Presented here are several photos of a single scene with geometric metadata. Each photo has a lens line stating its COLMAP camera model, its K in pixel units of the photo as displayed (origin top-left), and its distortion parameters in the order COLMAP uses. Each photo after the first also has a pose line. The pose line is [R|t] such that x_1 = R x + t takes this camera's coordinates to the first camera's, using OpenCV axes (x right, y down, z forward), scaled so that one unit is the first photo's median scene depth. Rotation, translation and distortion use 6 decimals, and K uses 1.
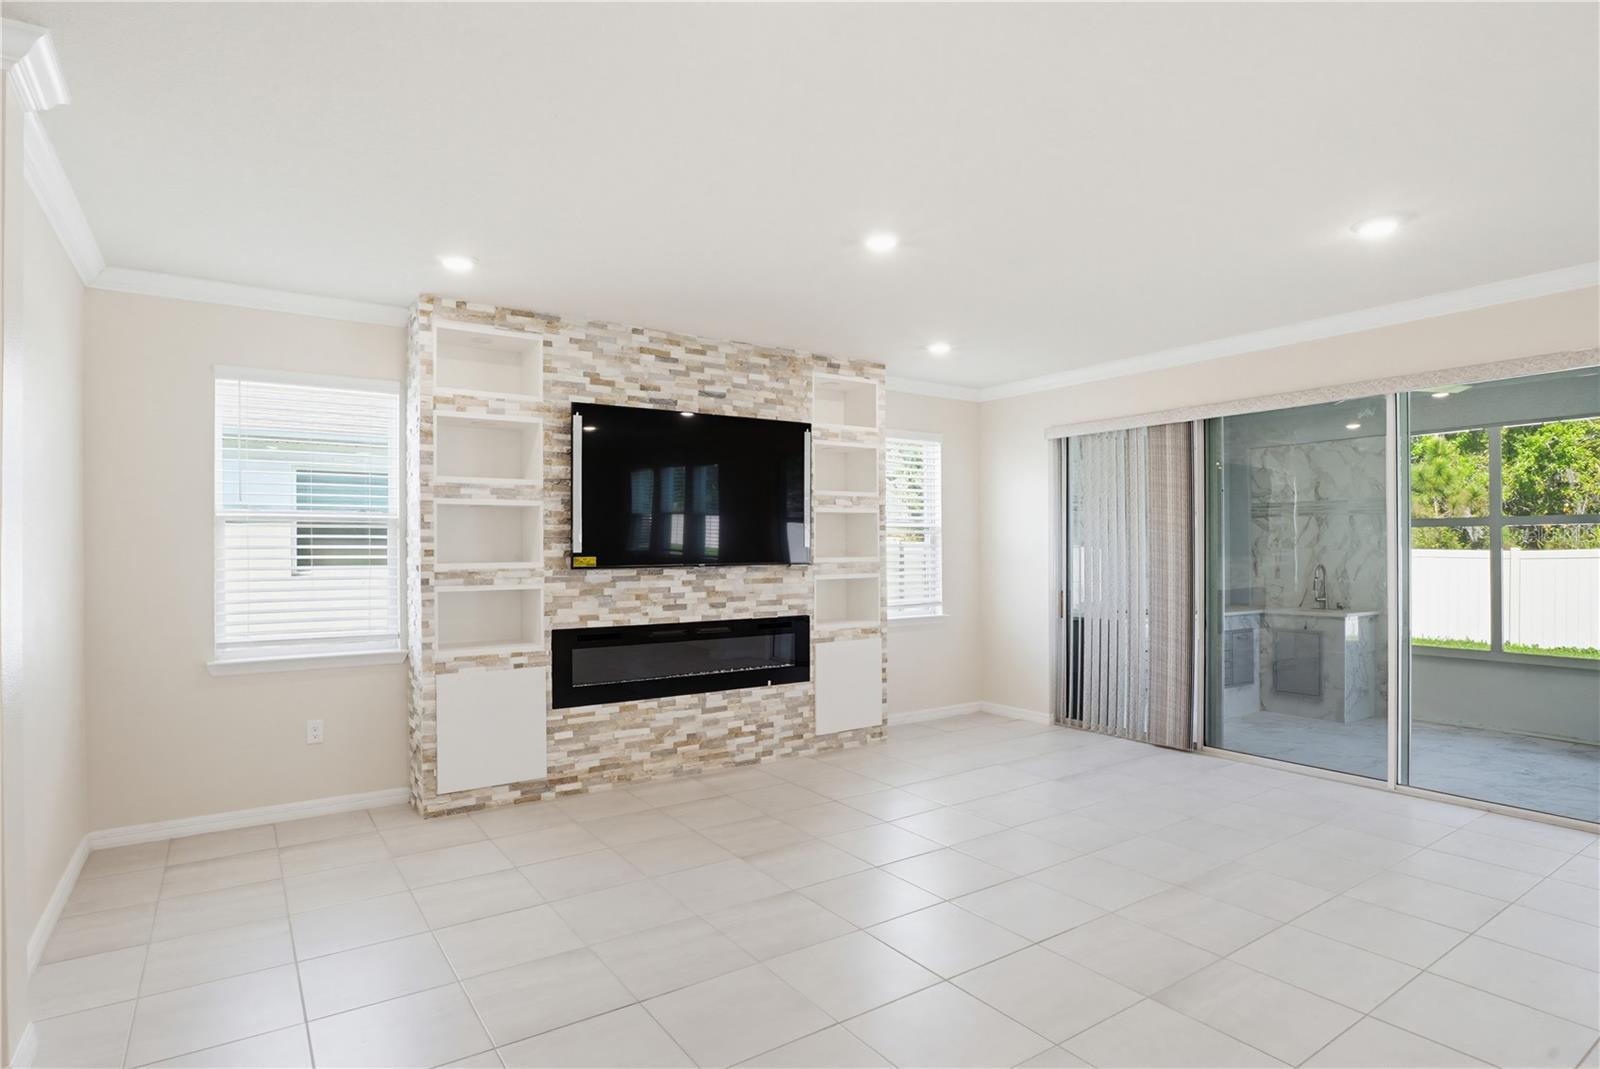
lens RADIAL K [[823.1, 0, 800.0], [0, 823.1, 534.5], [0, 0, 1]] dist [0.000035, 0.000062]
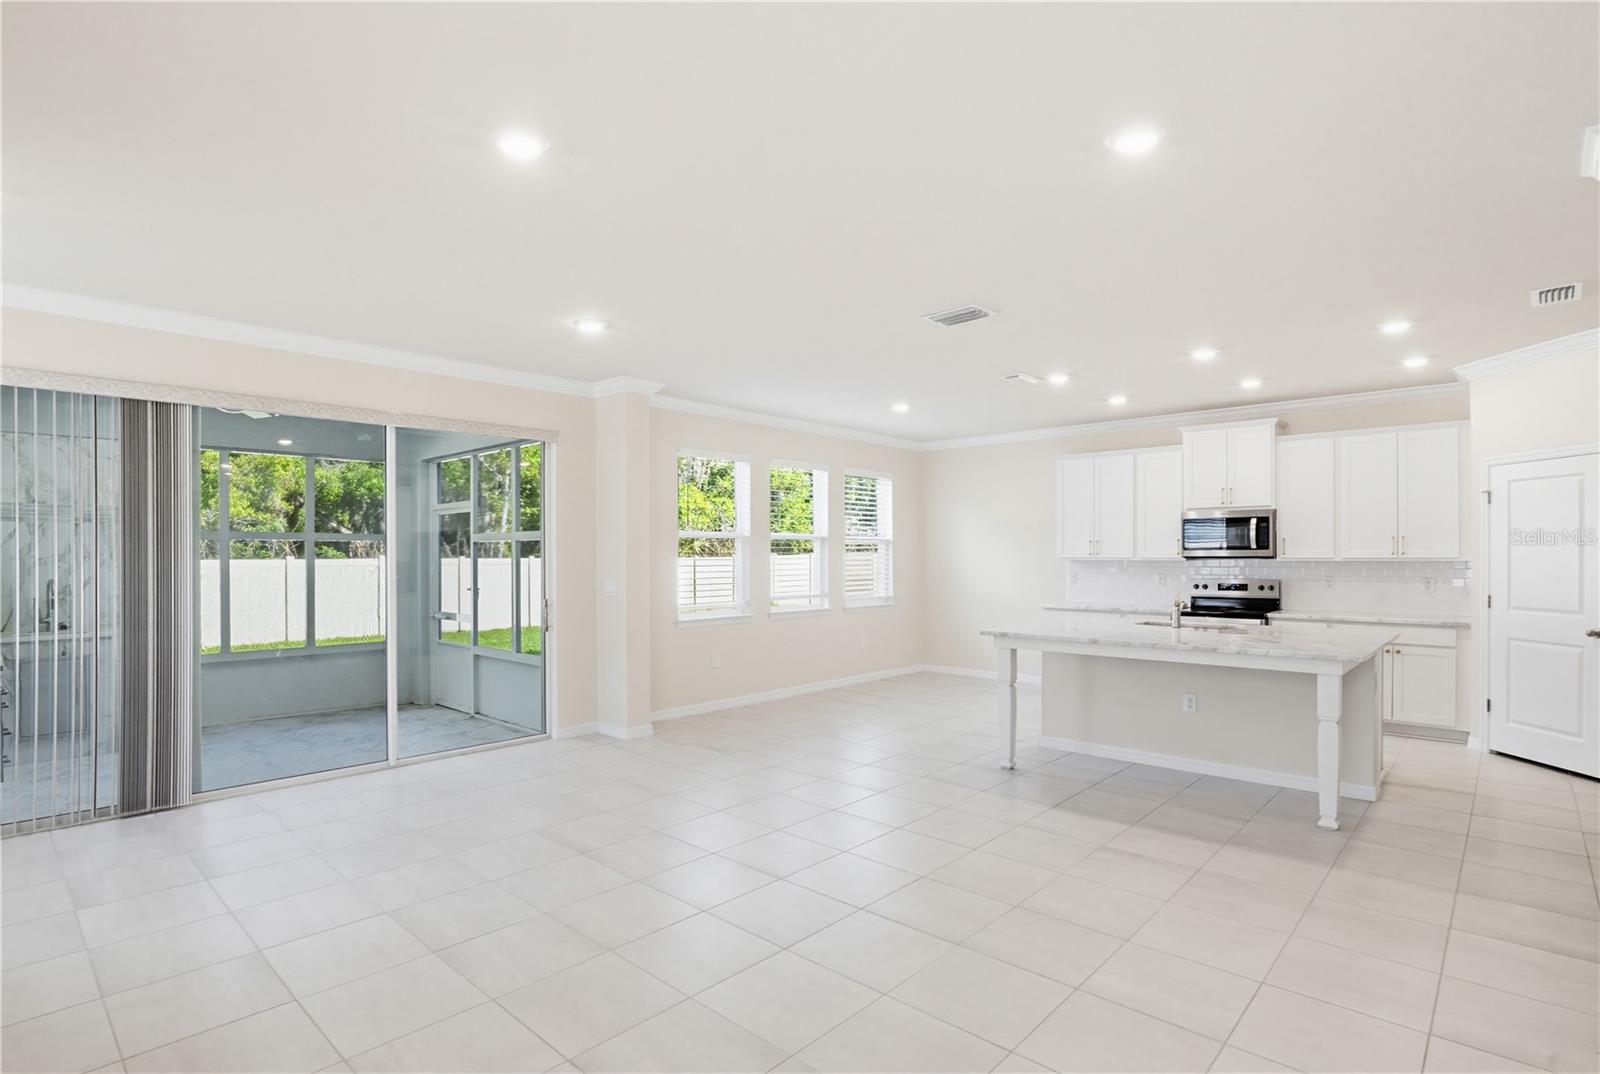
lens RADIAL K [[810.3, 0, 803.4], [0, 810.3, 560.6], [0, 0, 1]] dist [0.001321, 0.000090]
pose [[-0.088253, -0.001432, 0.996097, -0.368262], [-0.013912, 0.999903, 0.000205, 0.009182], [-0.996001, -0.013840, -0.088265, 0.408144]]
